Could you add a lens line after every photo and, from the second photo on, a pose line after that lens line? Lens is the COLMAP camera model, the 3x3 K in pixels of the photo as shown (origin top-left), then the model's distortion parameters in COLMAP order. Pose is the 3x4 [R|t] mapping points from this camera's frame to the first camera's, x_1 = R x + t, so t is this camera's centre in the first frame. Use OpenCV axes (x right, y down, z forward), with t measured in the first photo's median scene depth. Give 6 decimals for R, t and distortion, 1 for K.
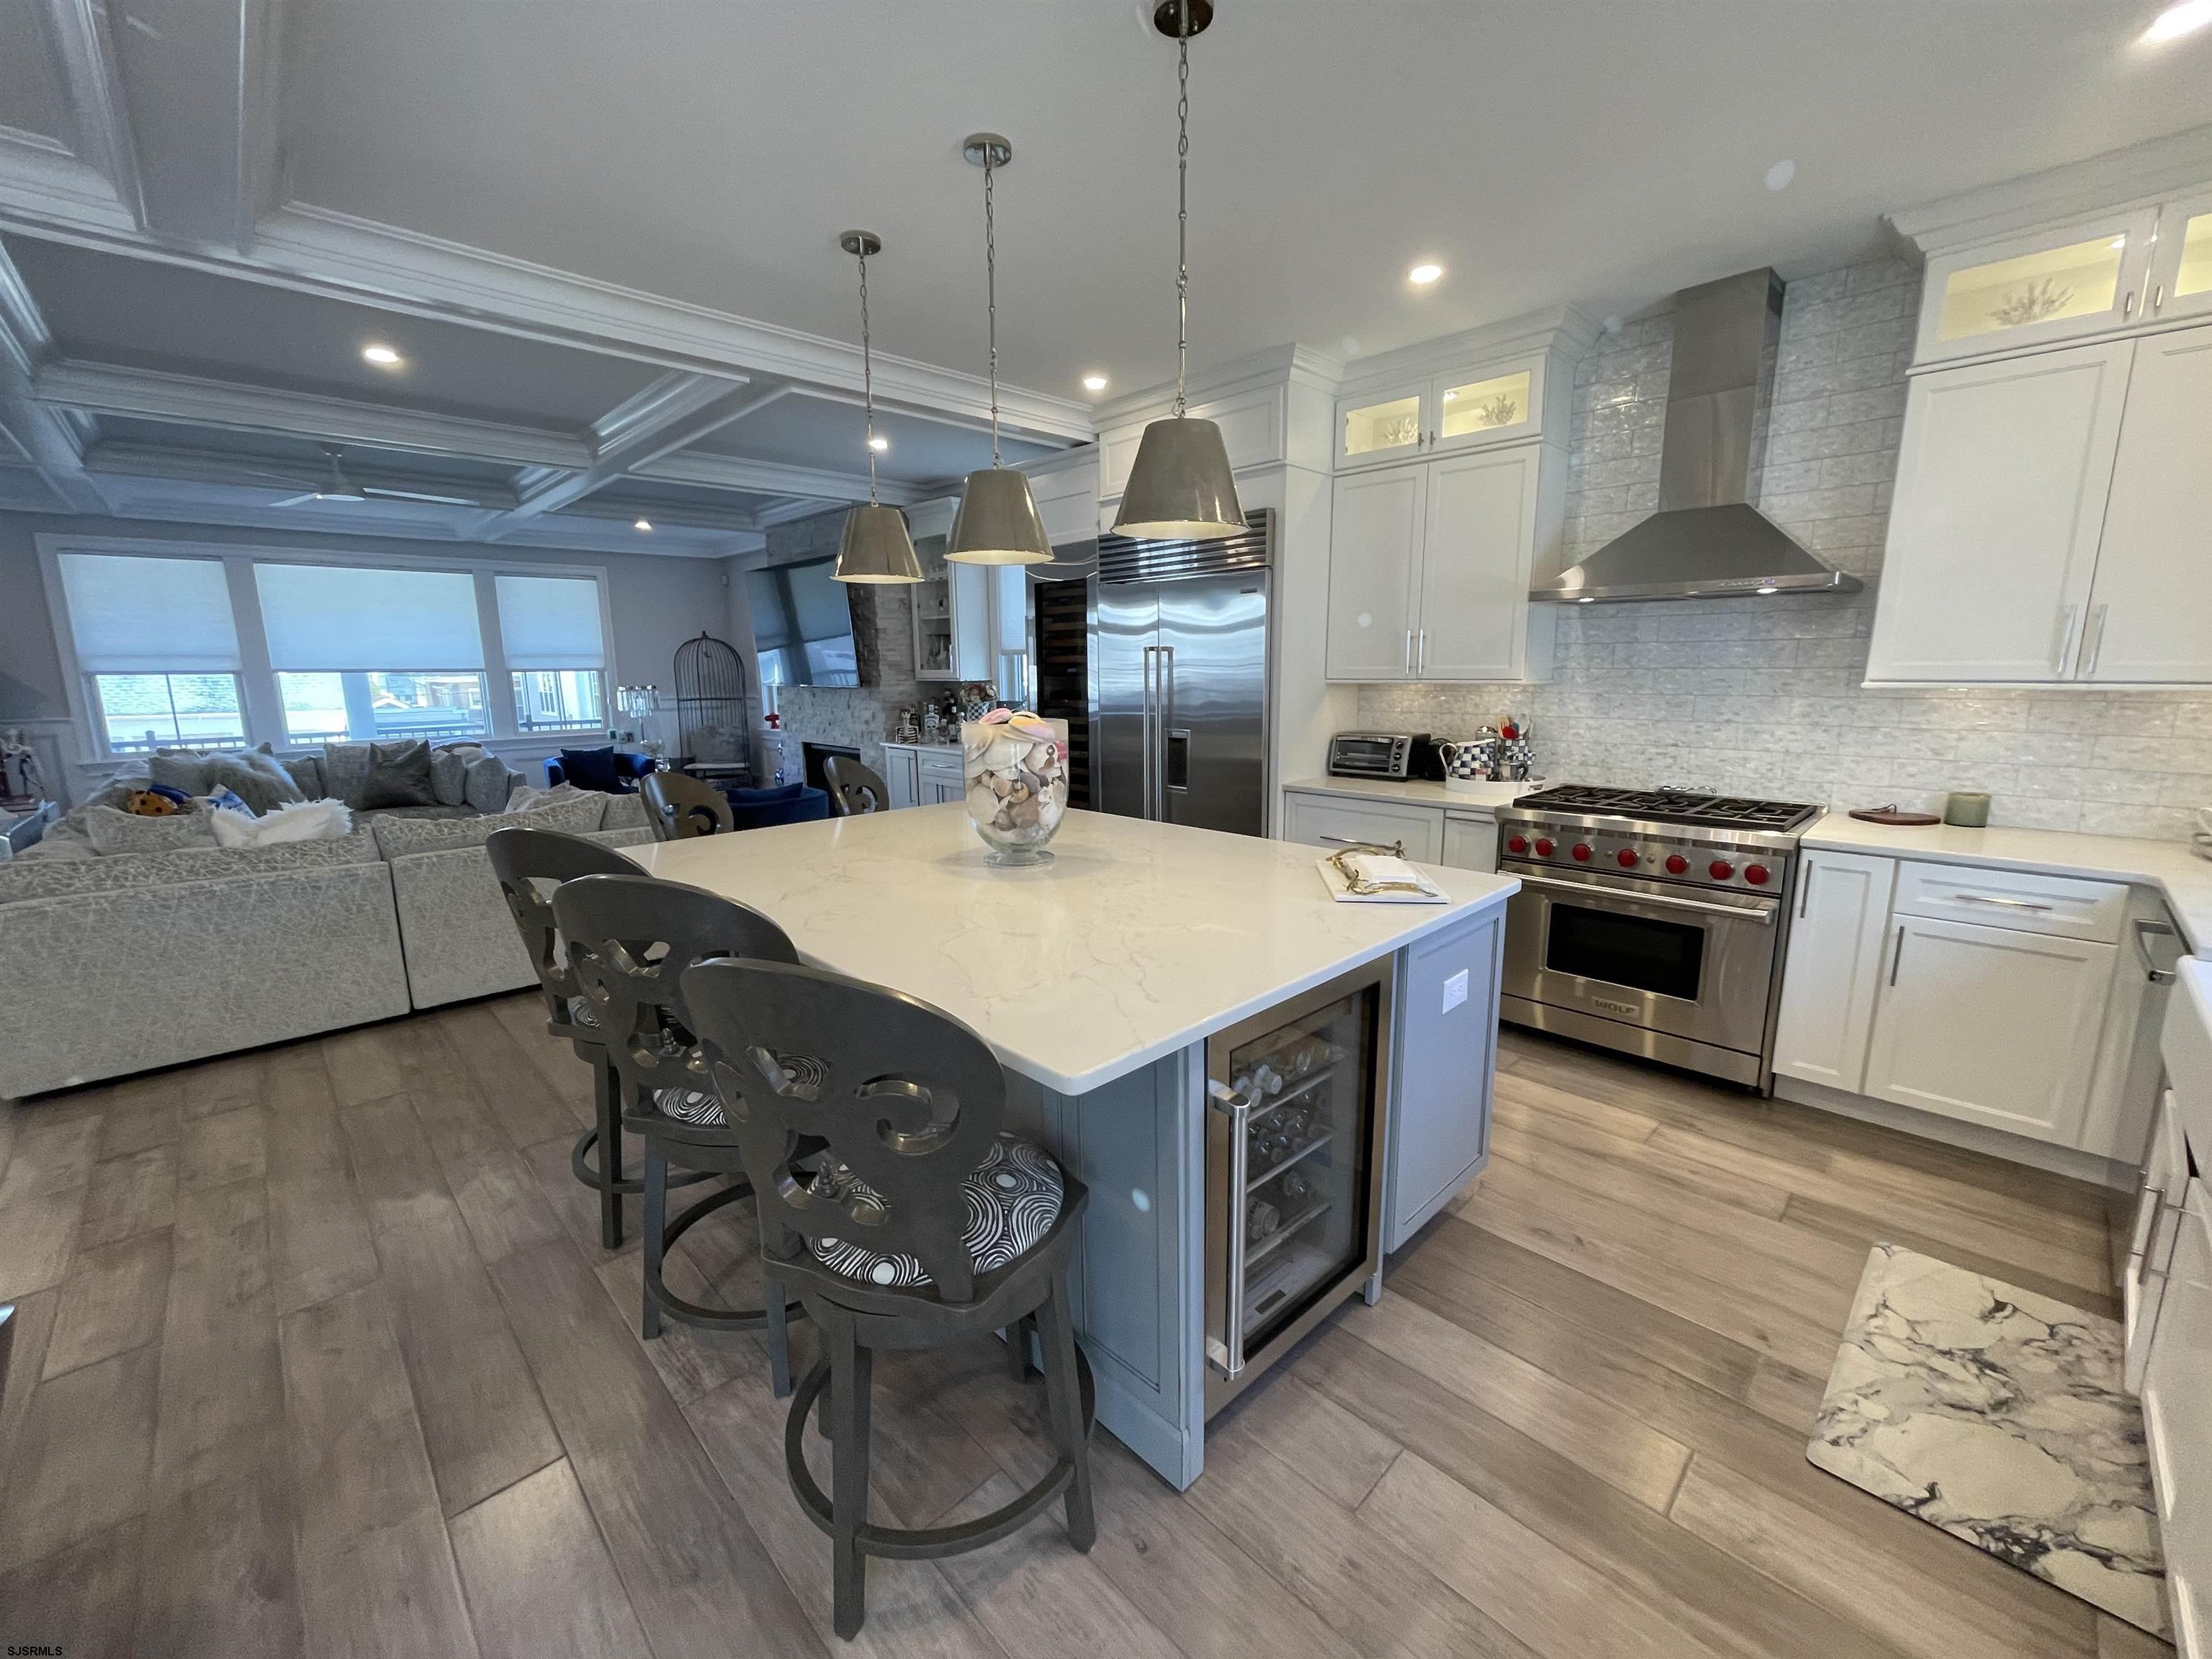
lens RADIAL K [[894.0, 0, 1092.8], [0, 894.0, 828.3], [0, 0, 1]] dist [0.001548, -0.001755]
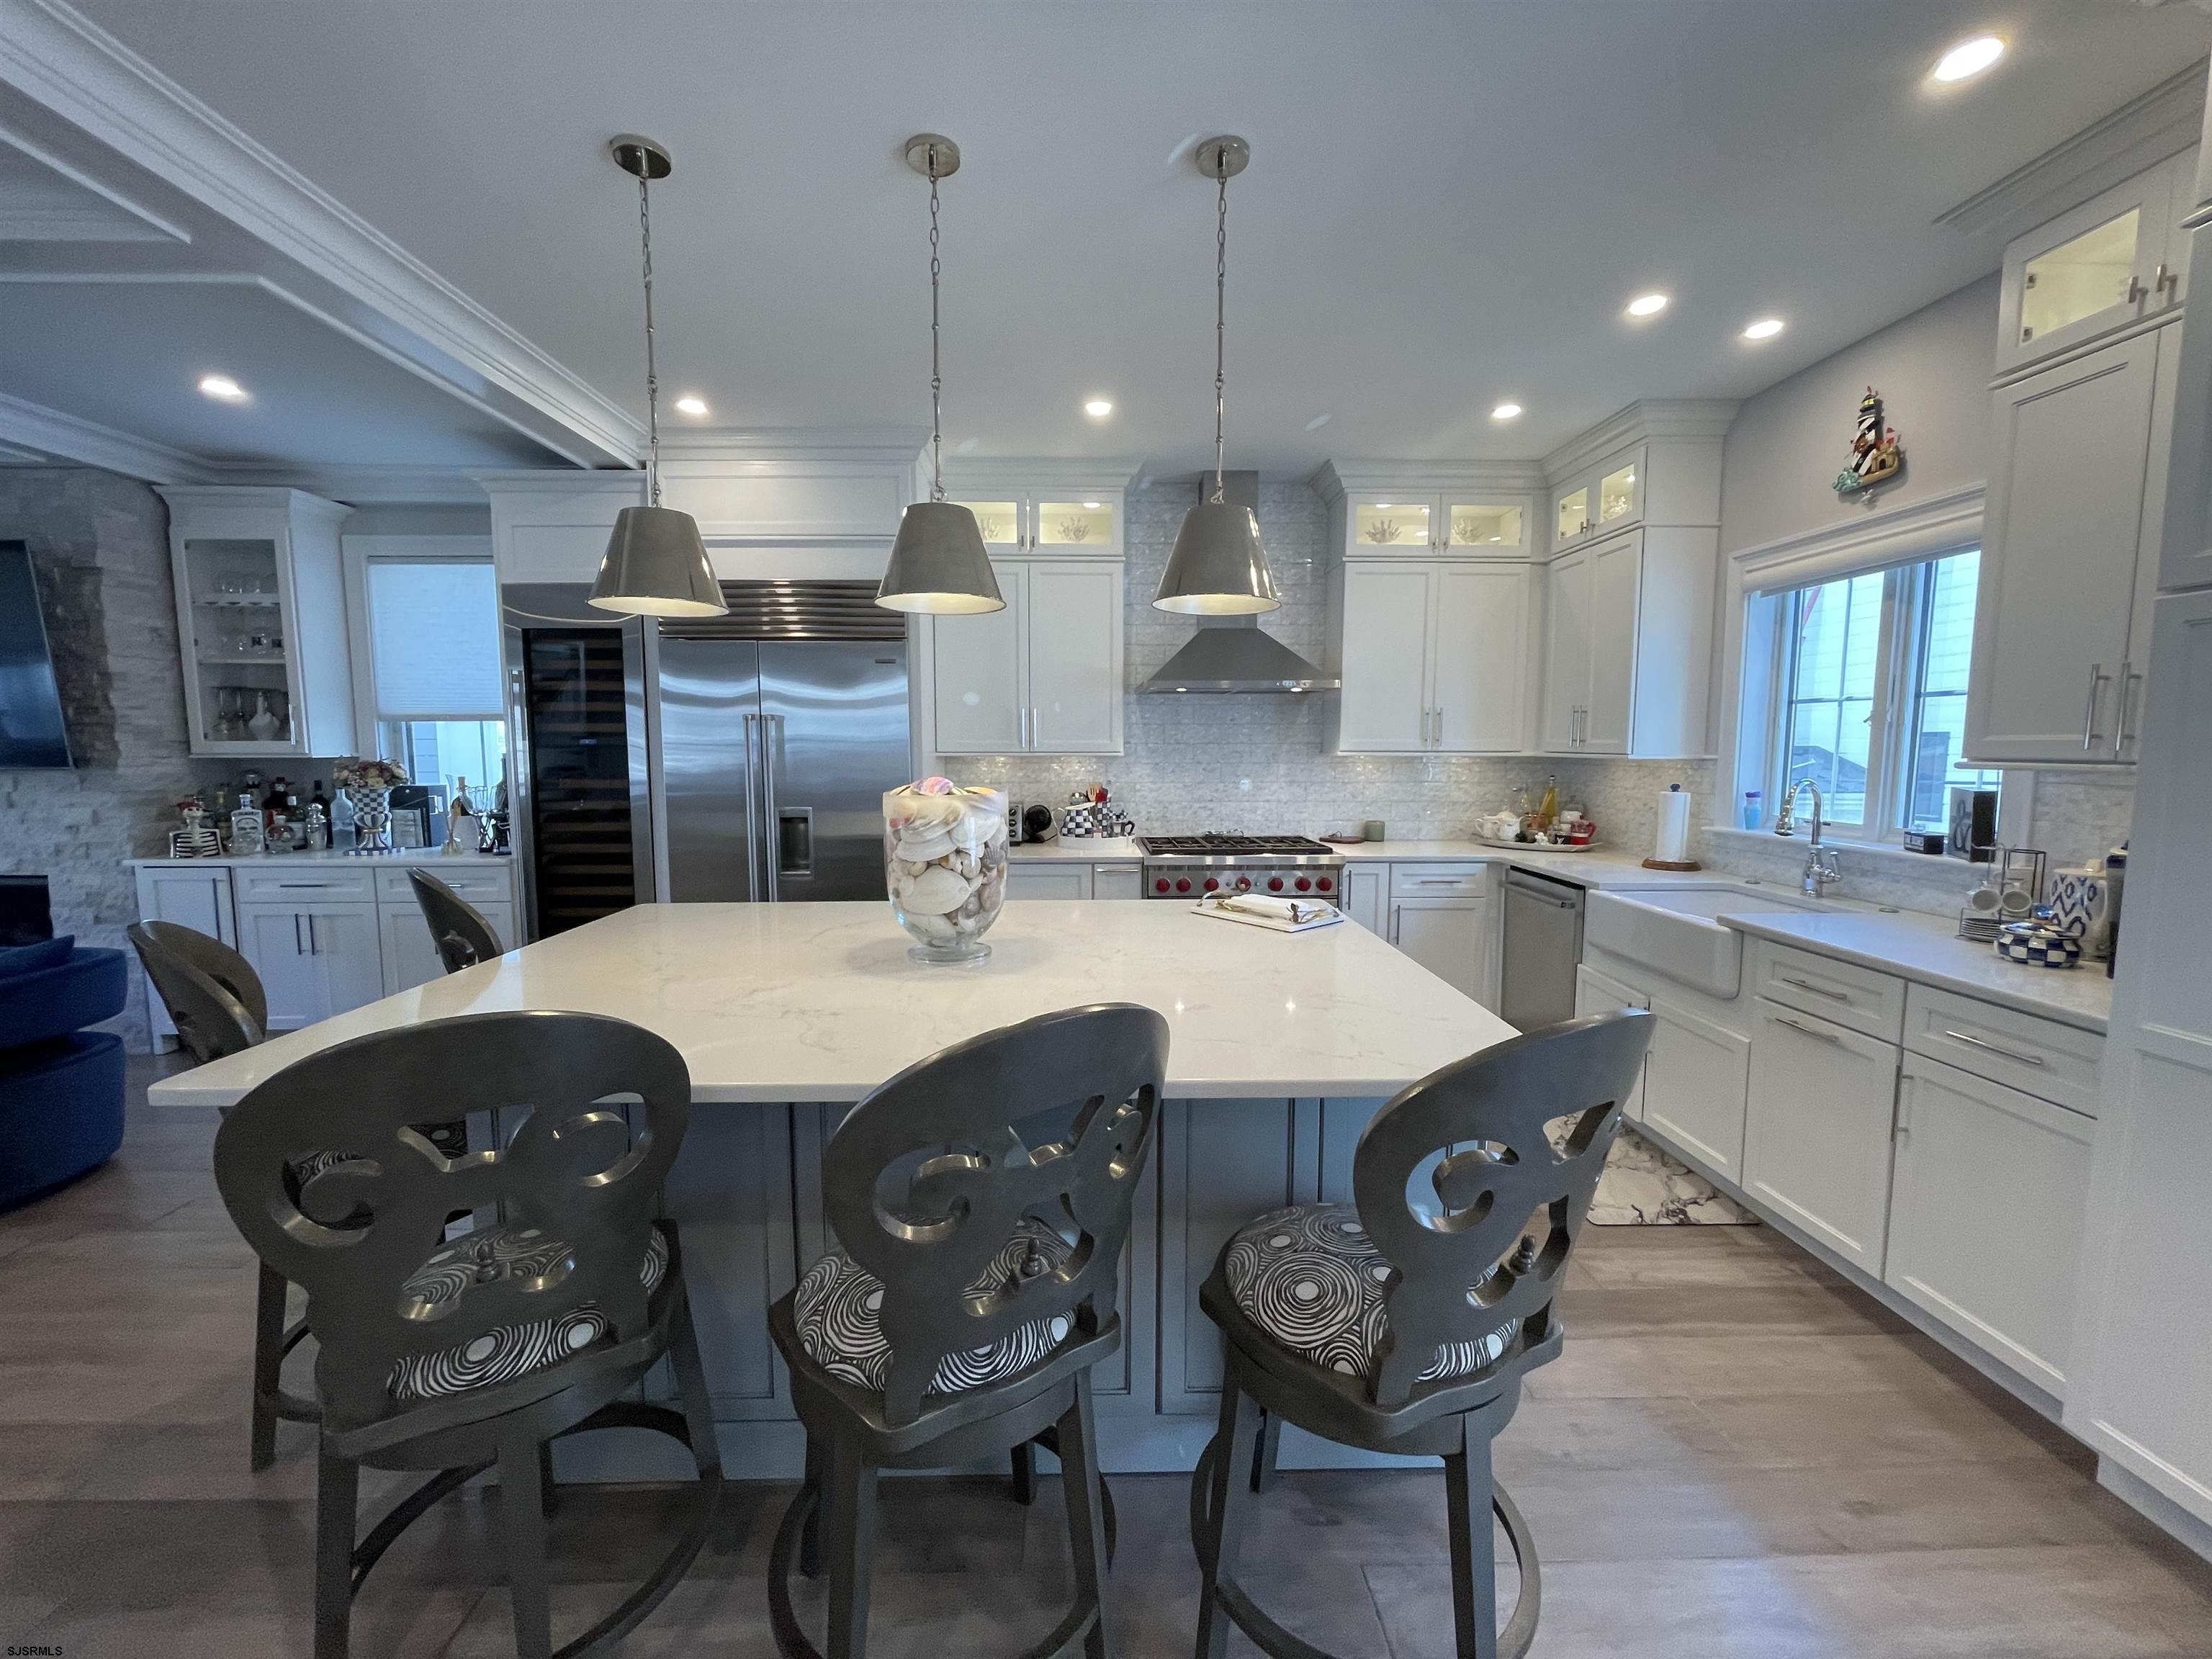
lens RADIAL K [[894.0, 0, 1093.2], [0, 894.0, 829.7], [0, 0, 1]] dist [0.001548, -0.001755]
pose [[0.677444, -0.060033, 0.733120, -0.418332], [0.125951, 0.991412, -0.035202, -0.023352], [-0.724711, 0.116185, 0.679187, 0.212302]]
